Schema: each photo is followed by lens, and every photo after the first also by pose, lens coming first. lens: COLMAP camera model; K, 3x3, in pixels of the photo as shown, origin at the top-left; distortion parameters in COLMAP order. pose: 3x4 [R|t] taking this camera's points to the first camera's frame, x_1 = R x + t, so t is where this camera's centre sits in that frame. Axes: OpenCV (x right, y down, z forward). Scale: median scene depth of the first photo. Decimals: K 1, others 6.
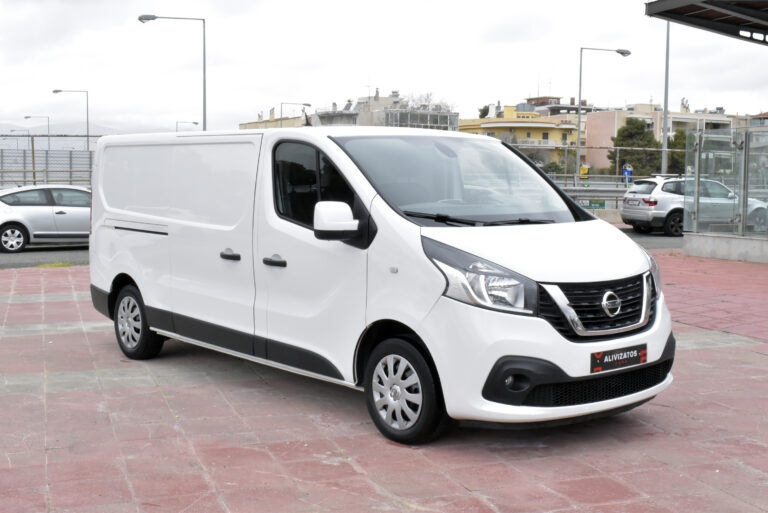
lens RADIAL K [[1001.7, 0, 384.0], [0, 1001.7, 250.9], [0, 0, 1]] dist [-0.031250, 0.000000]
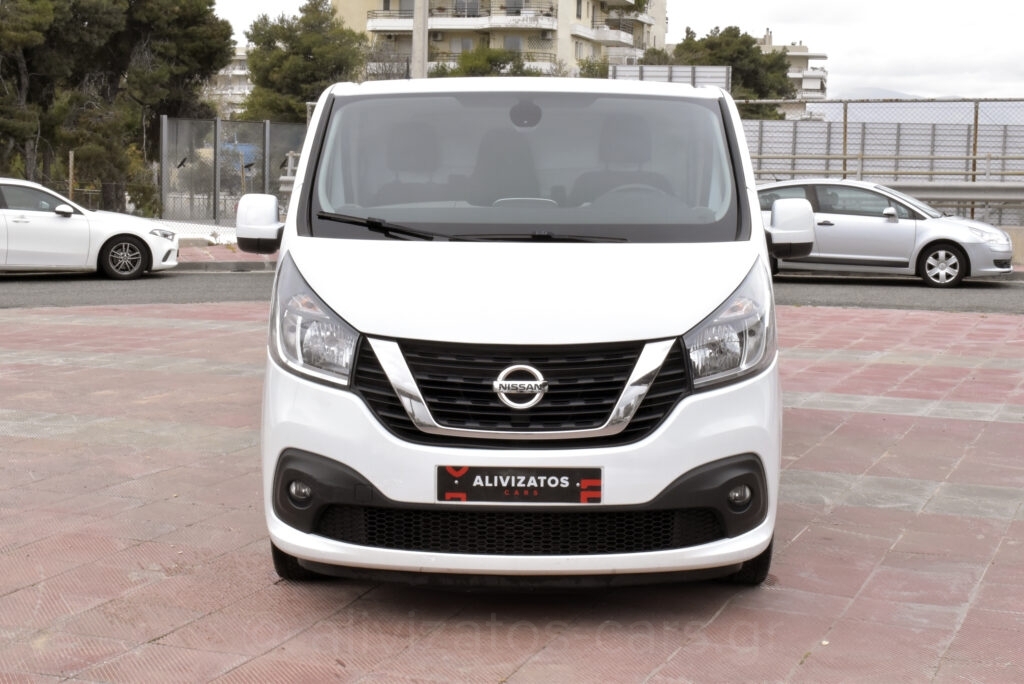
lens RADIAL K [[1657.0, 0, 513.3], [0, 1657.0, 342.3], [0, 0, 1]] dist [-0.046118, 0.000000]
pose [[0.759114, 0.077177, -0.646367, 0.764601], [-0.057761, 0.997016, 0.051209, -0.017442], [0.648390, -0.001538, 0.761307, 0.274691]]
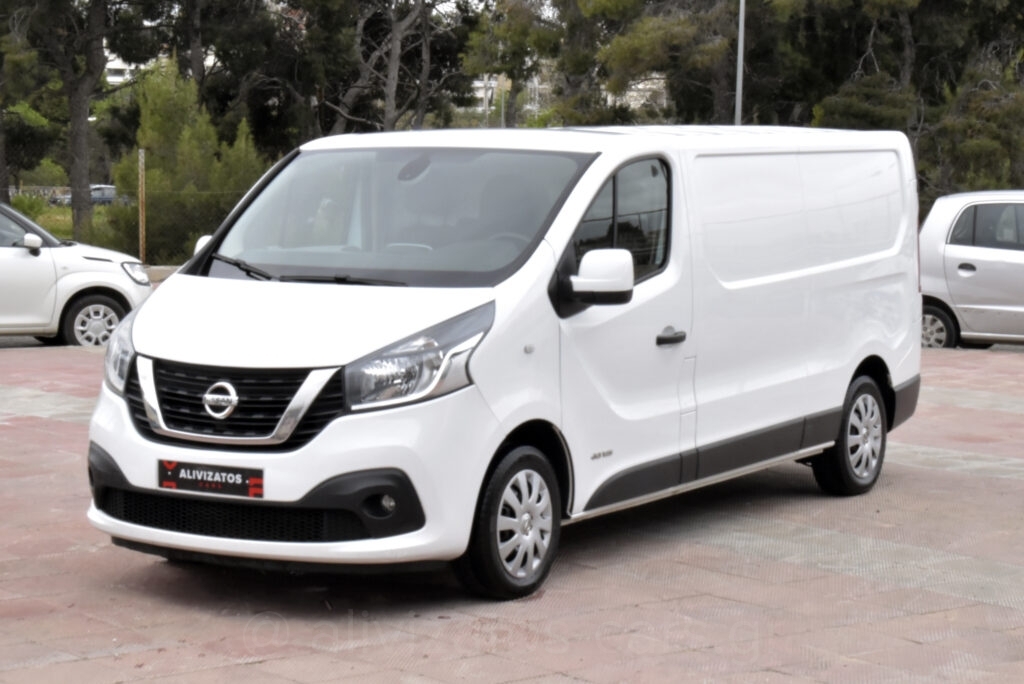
lens RADIAL K [[2399.8, 0, 508.6], [0, 2399.8, 344.1], [0, 0, 1]] dist [0.023432, 0.000000]
pose [[0.320641, 0.080962, -0.943734, 1.727838], [-0.074742, 0.995396, 0.060000, -0.093224], [0.944247, 0.051298, 0.325216, 0.604187]]
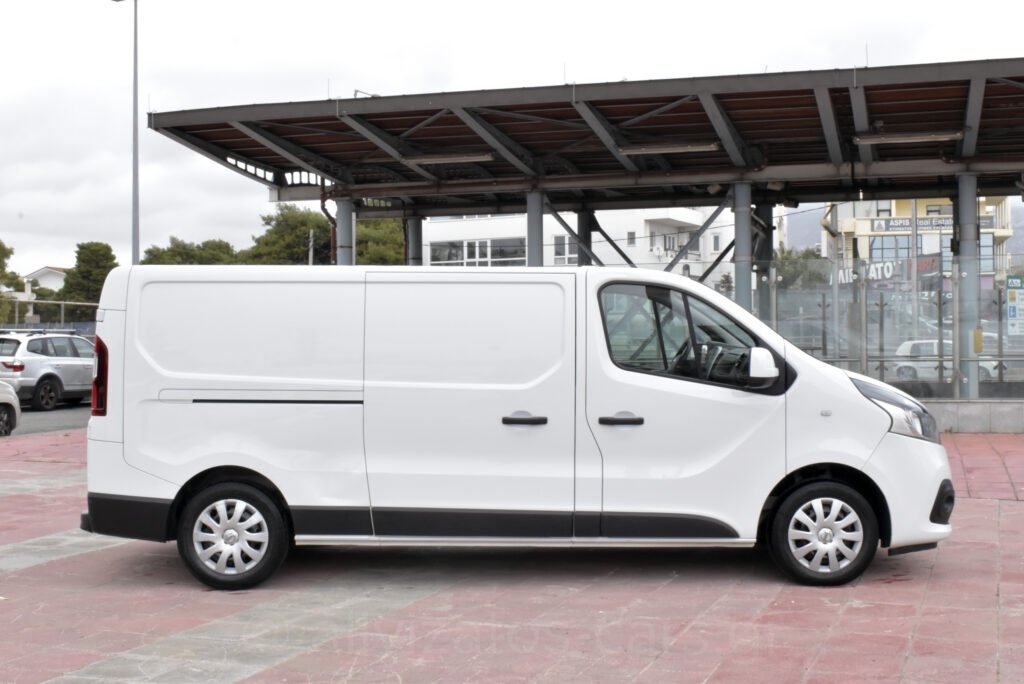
lens RADIAL K [[1335.6, 0, 514.4], [0, 1335.6, 343.3], [0, 0, 1]] dist [-0.031250, 0.000000]
pose [[0.640438, -0.012292, 0.767911, -1.074790], [0.064679, 0.997183, -0.037981, -0.018034], [-0.765281, 0.073992, 0.639429, 0.327079]]
